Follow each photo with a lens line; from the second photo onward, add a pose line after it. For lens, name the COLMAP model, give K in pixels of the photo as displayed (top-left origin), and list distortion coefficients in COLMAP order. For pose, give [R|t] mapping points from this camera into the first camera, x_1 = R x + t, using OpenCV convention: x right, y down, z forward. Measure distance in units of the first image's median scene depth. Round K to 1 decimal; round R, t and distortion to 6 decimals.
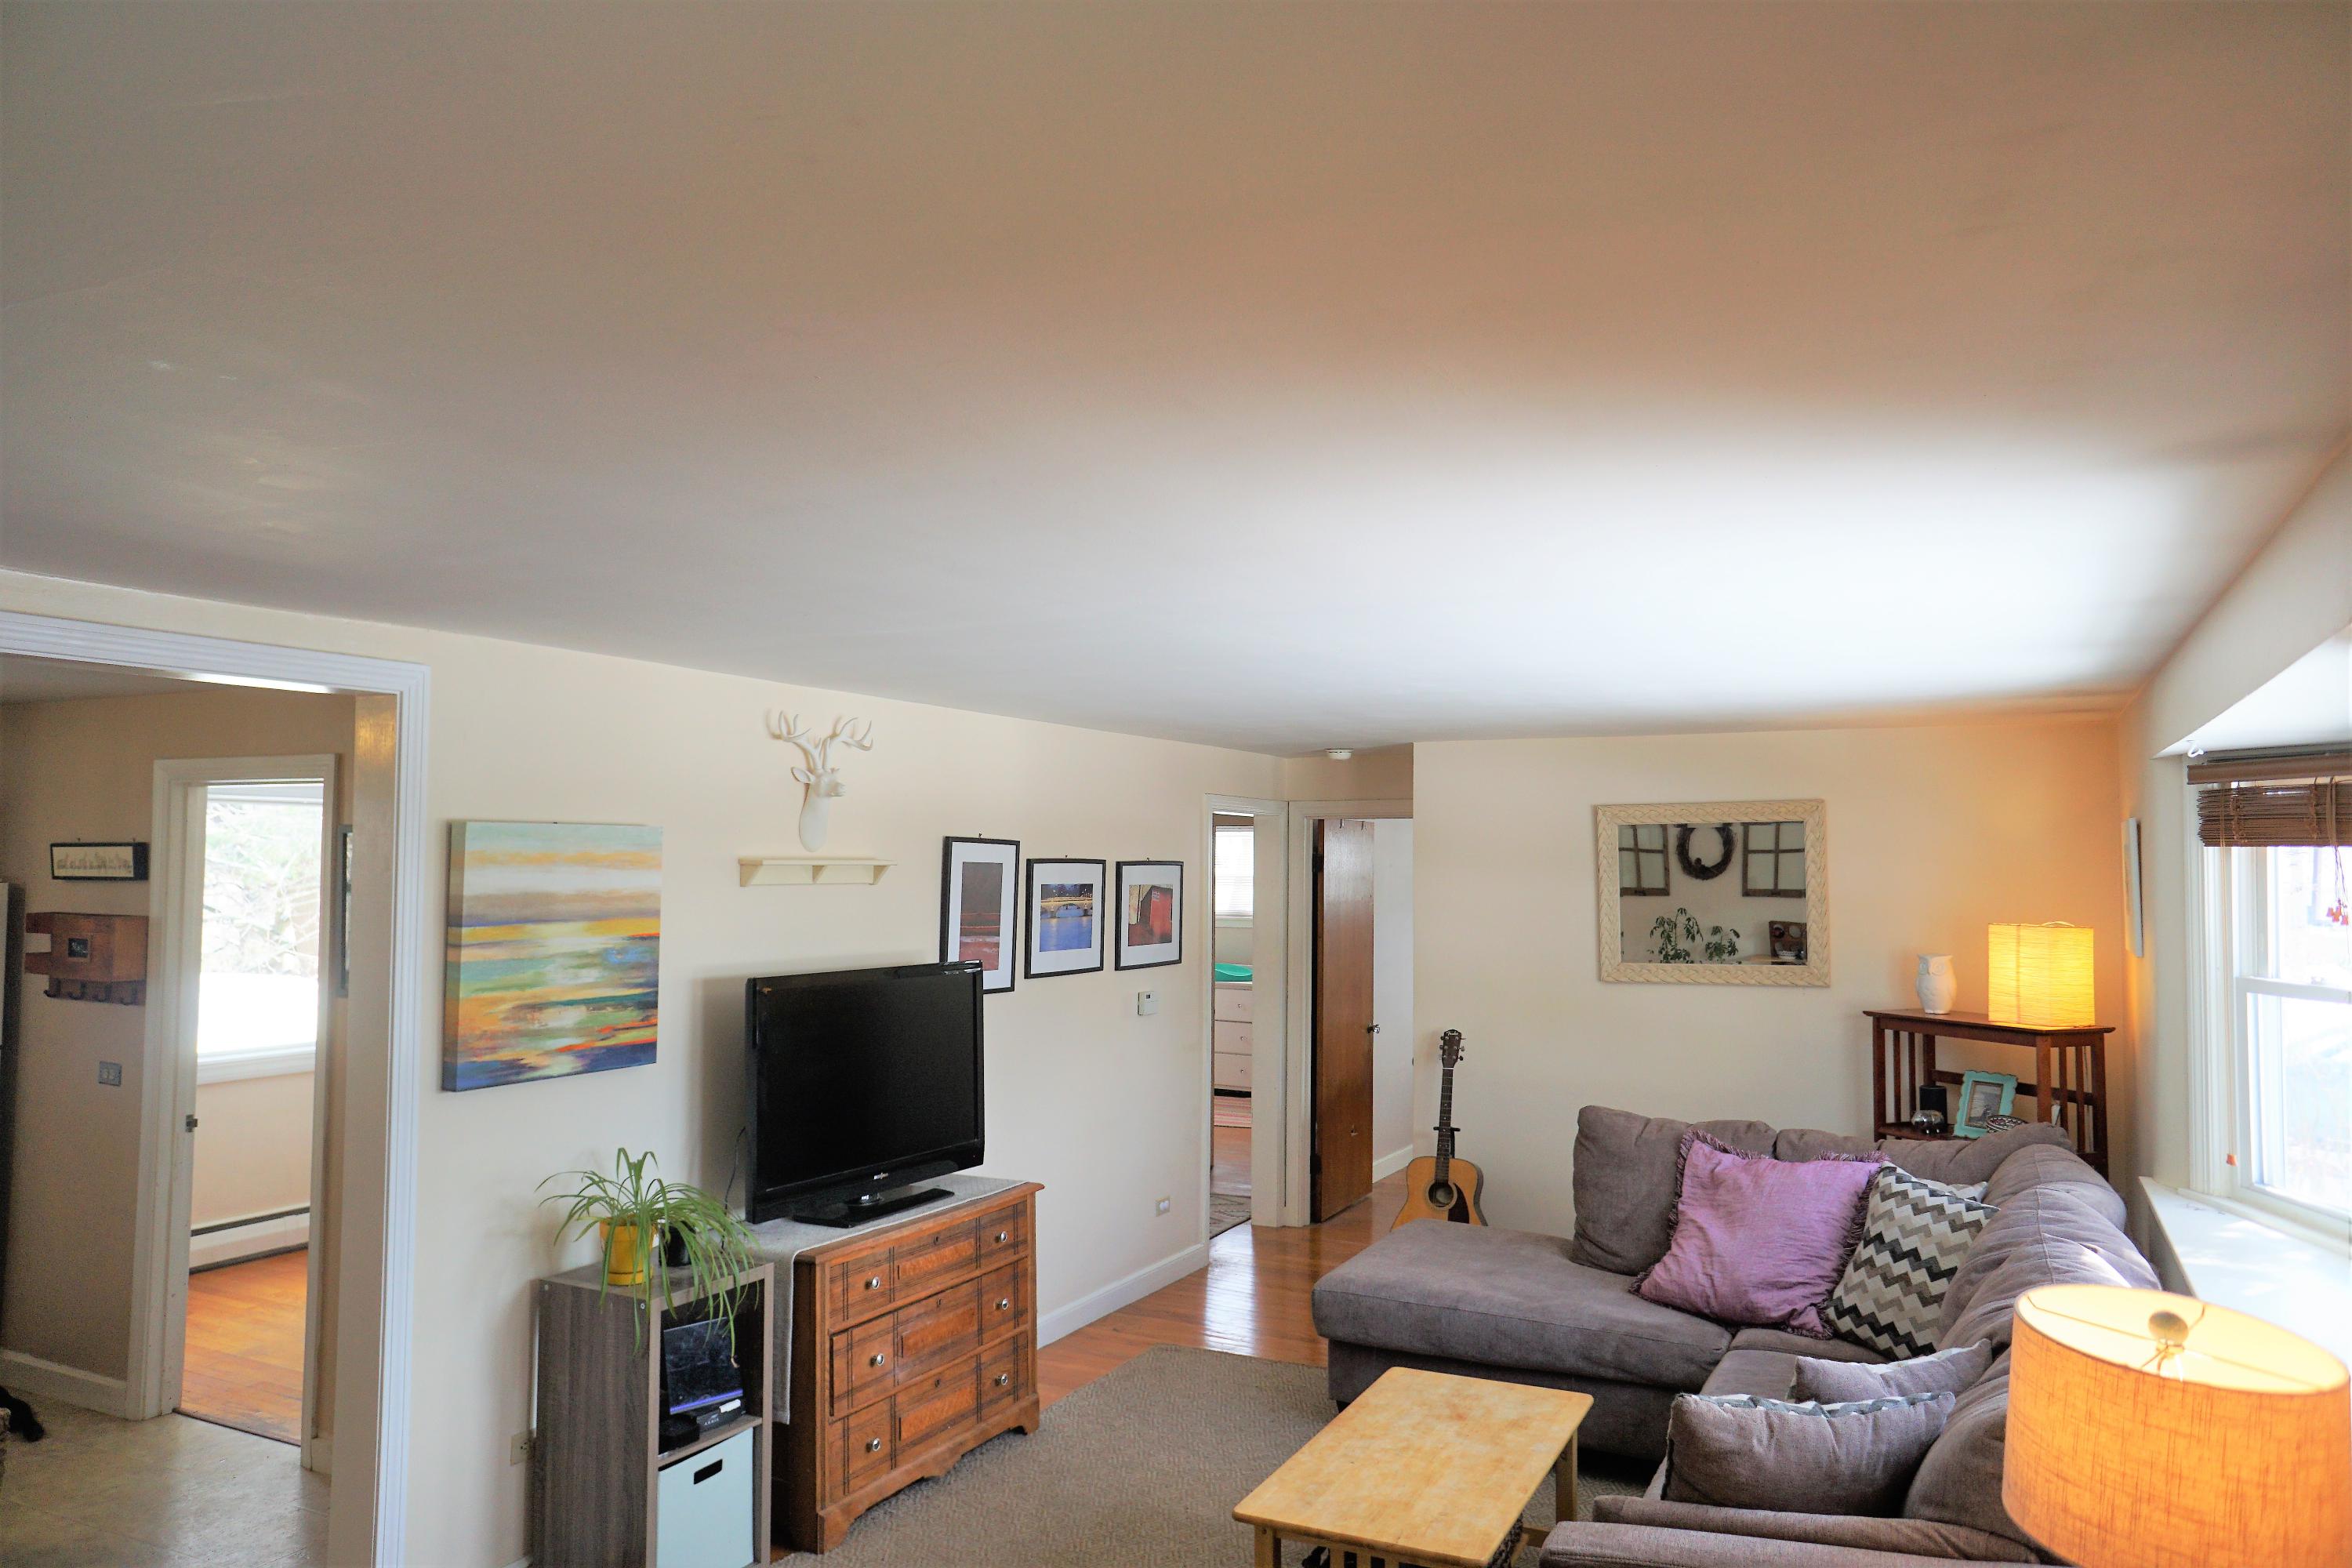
lens RADIAL K [[1590.4, 0, 1167.7], [0, 1590.4, 794.8], [0, 0, 1]] dist [-0.029213, 0.042995]
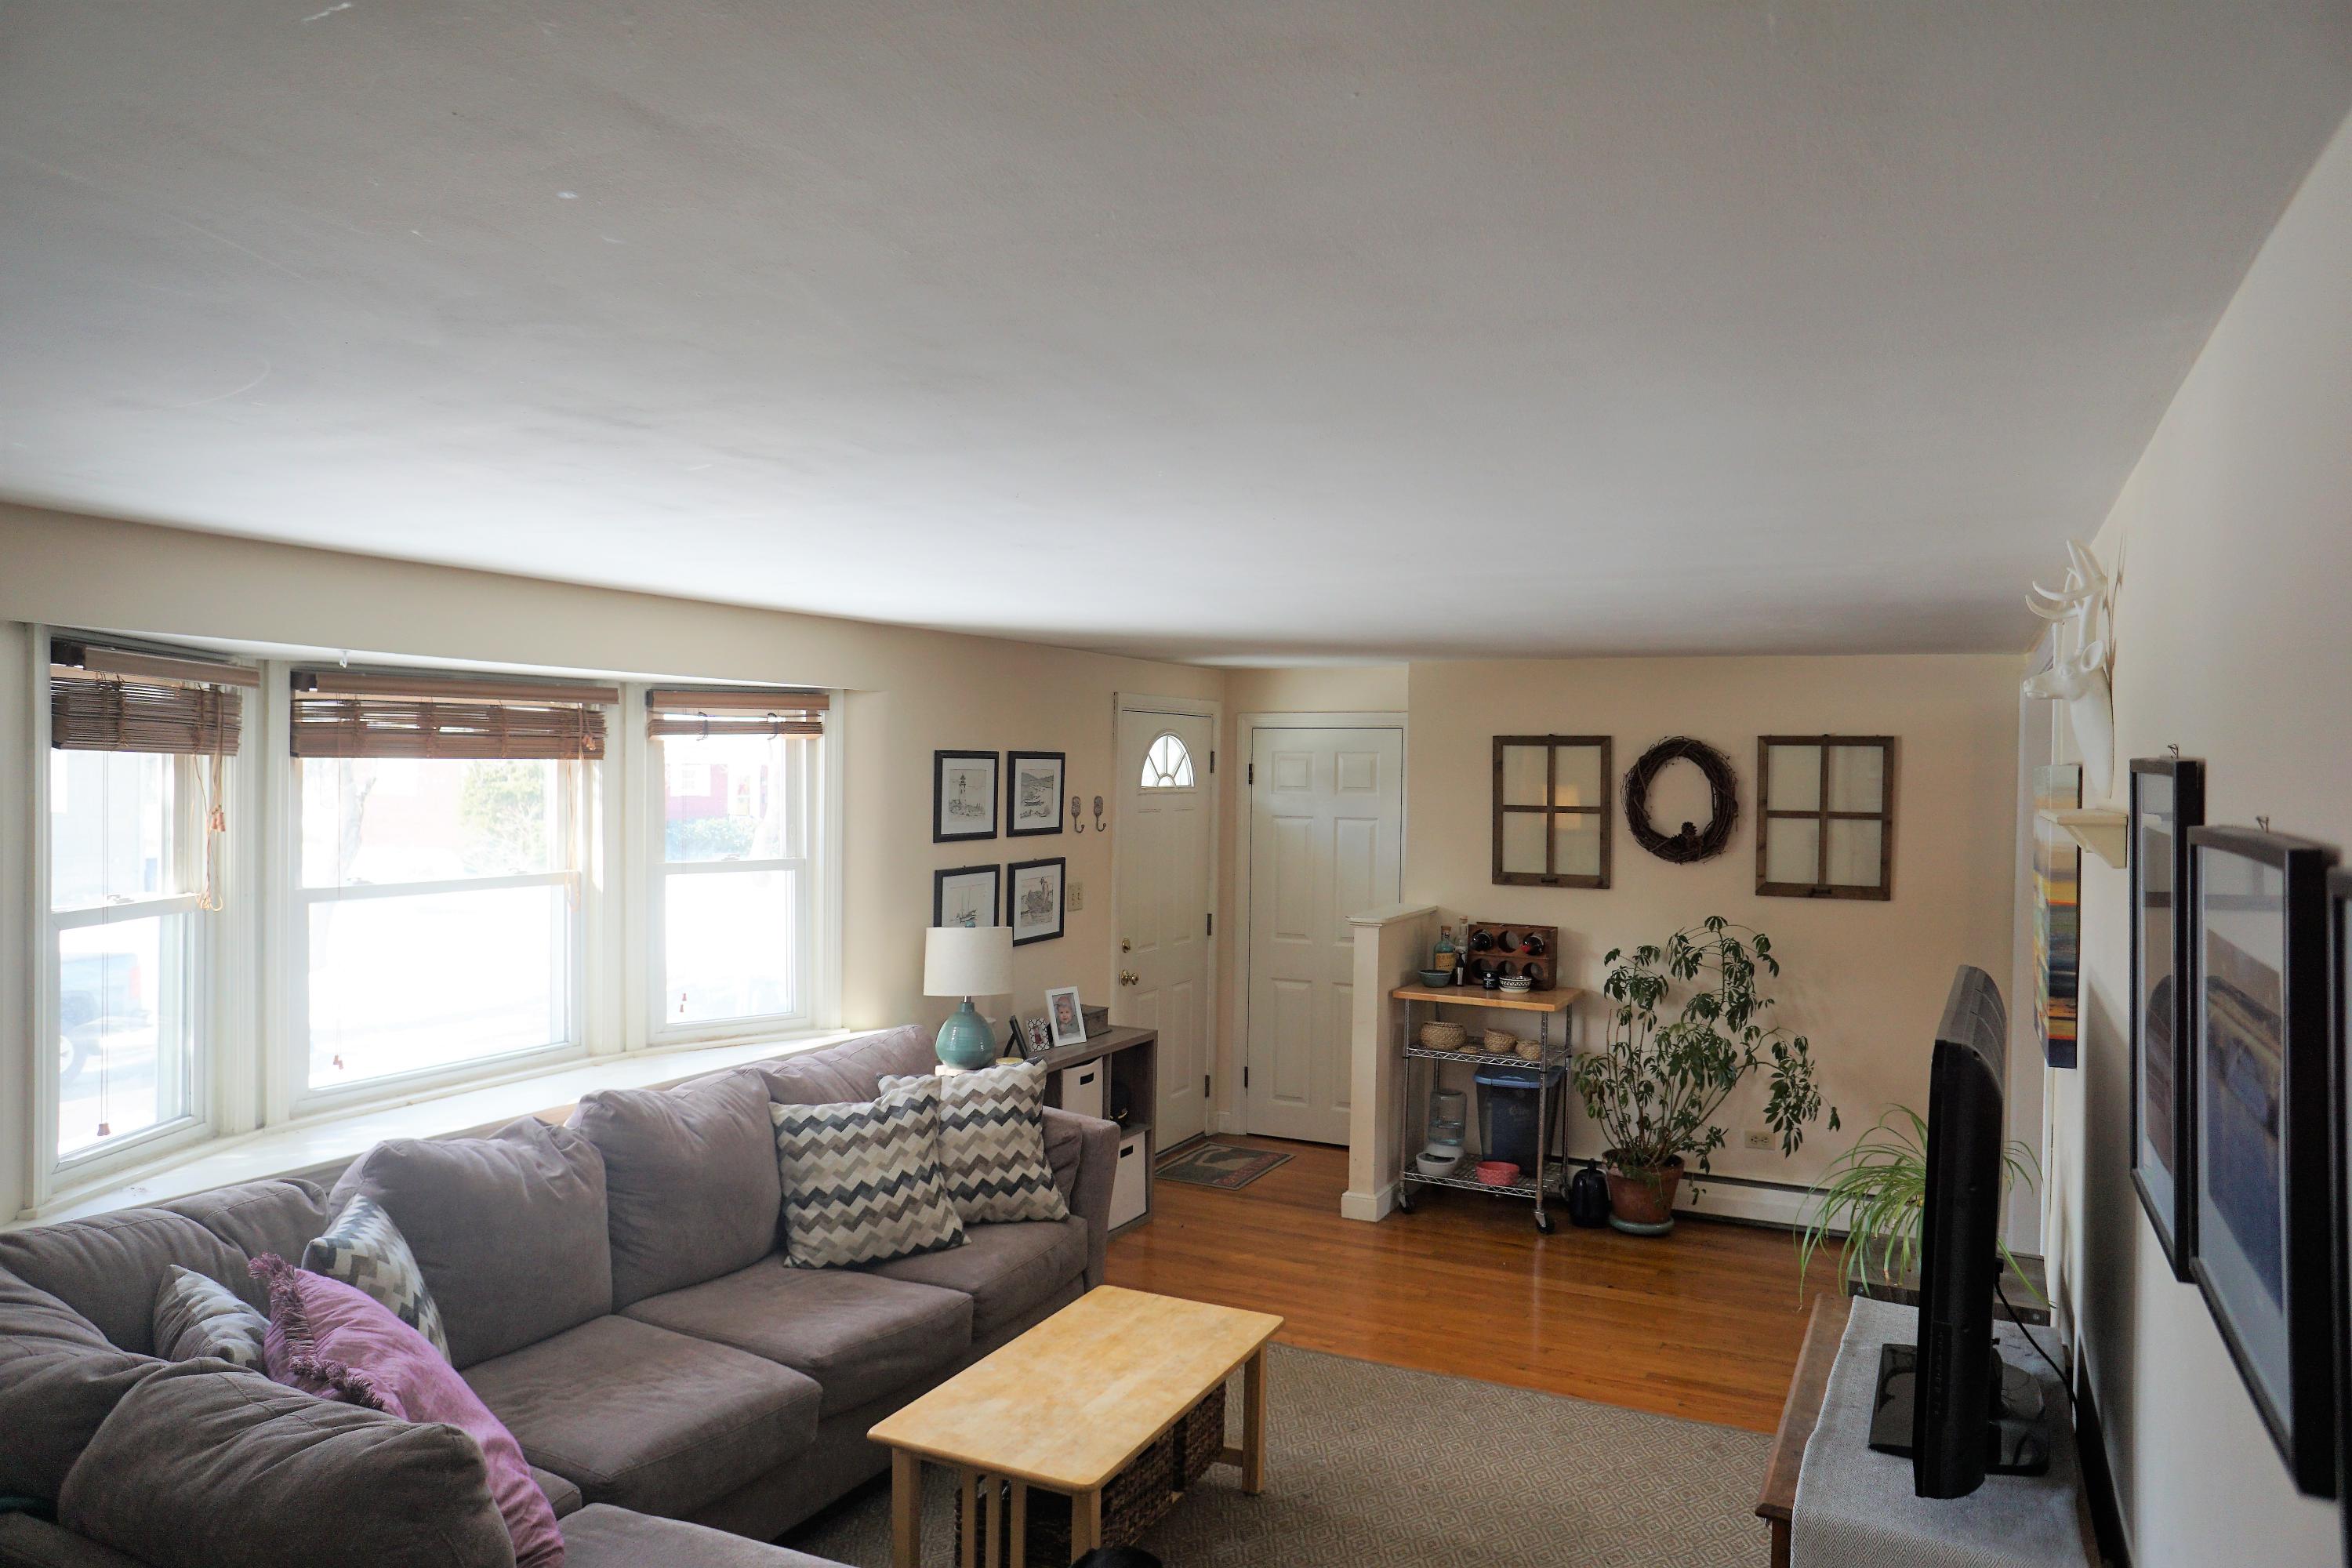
lens RADIAL K [[1590.4, 0, 1171.3], [0, 1590.4, 775.4], [0, 0, 1]] dist [-0.029213, 0.042995]
pose [[-0.999738, -0.015948, -0.016396, 0.114827], [-0.015255, 0.999019, -0.041575, 0.063348], [0.017043, -0.041314, -0.999001, 1.637716]]
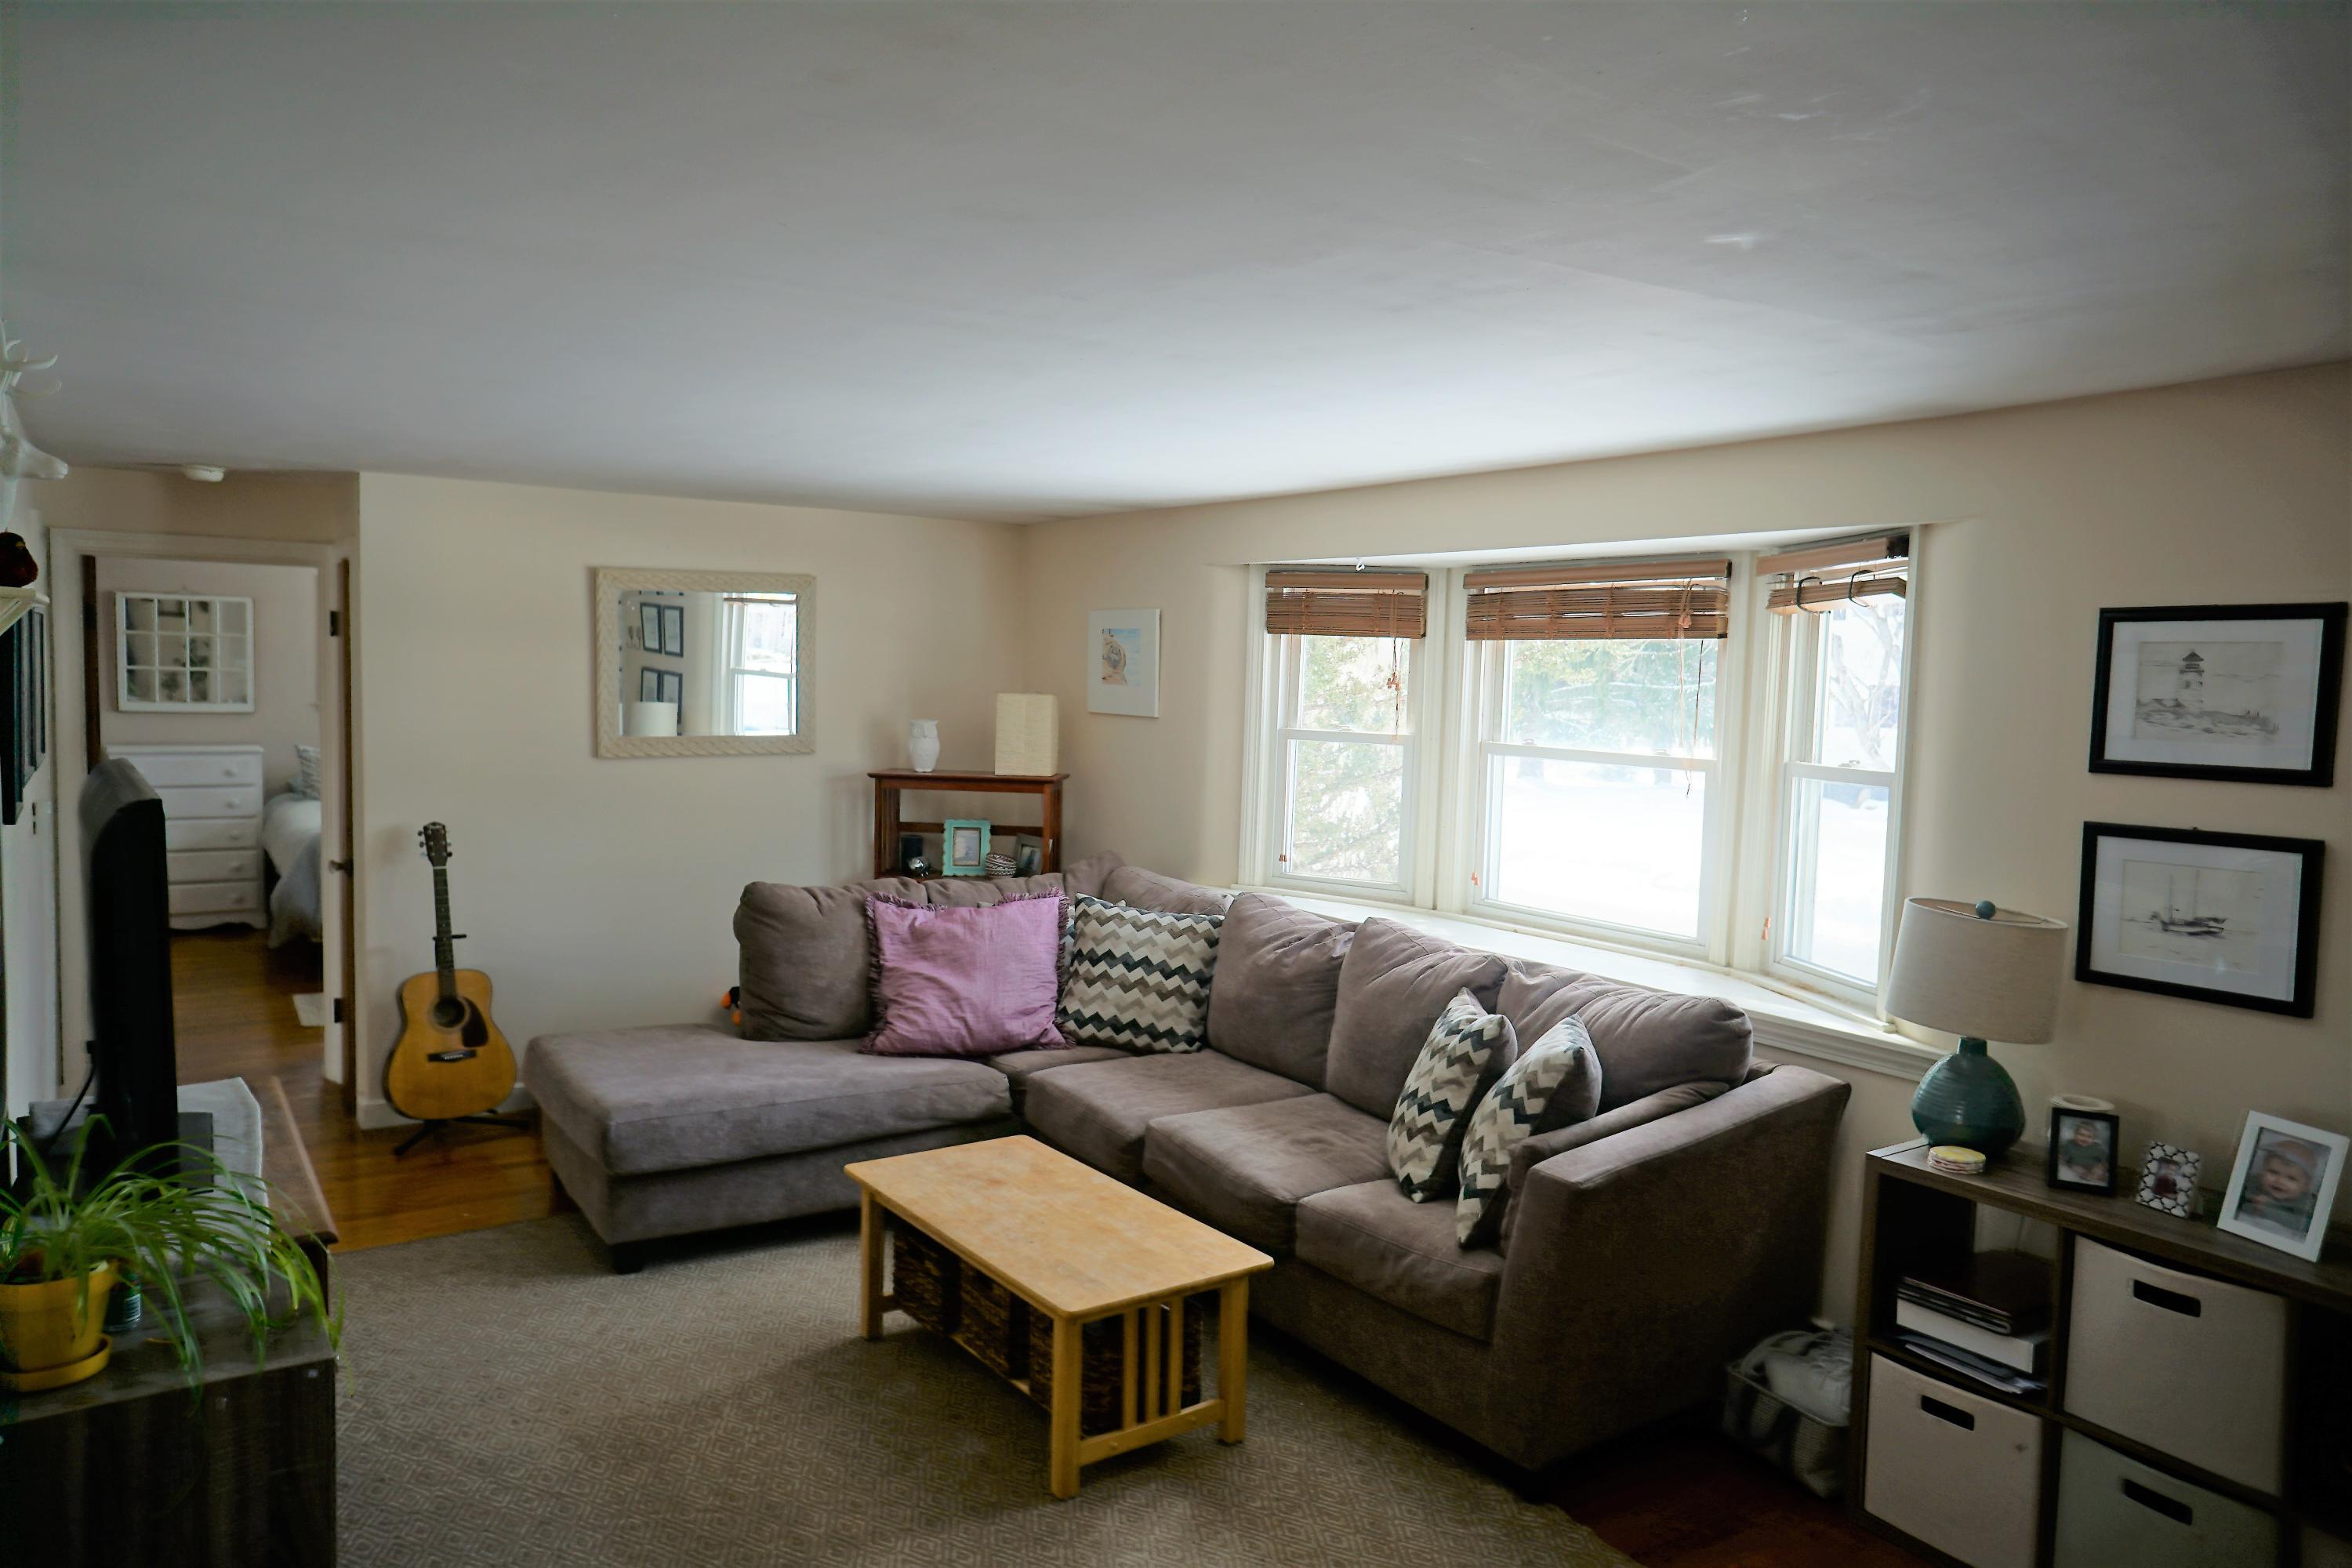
lens RADIAL K [[1590.4, 0, 1151.0], [0, 1590.4, 790.8], [0, 0, 1]] dist [-0.029213, 0.042995]
pose [[0.483586, -0.059931, 0.873243, -0.547945], [-0.063893, 0.992575, 0.103504, 0.028552], [-0.872962, -0.105846, 0.476166, 0.392000]]
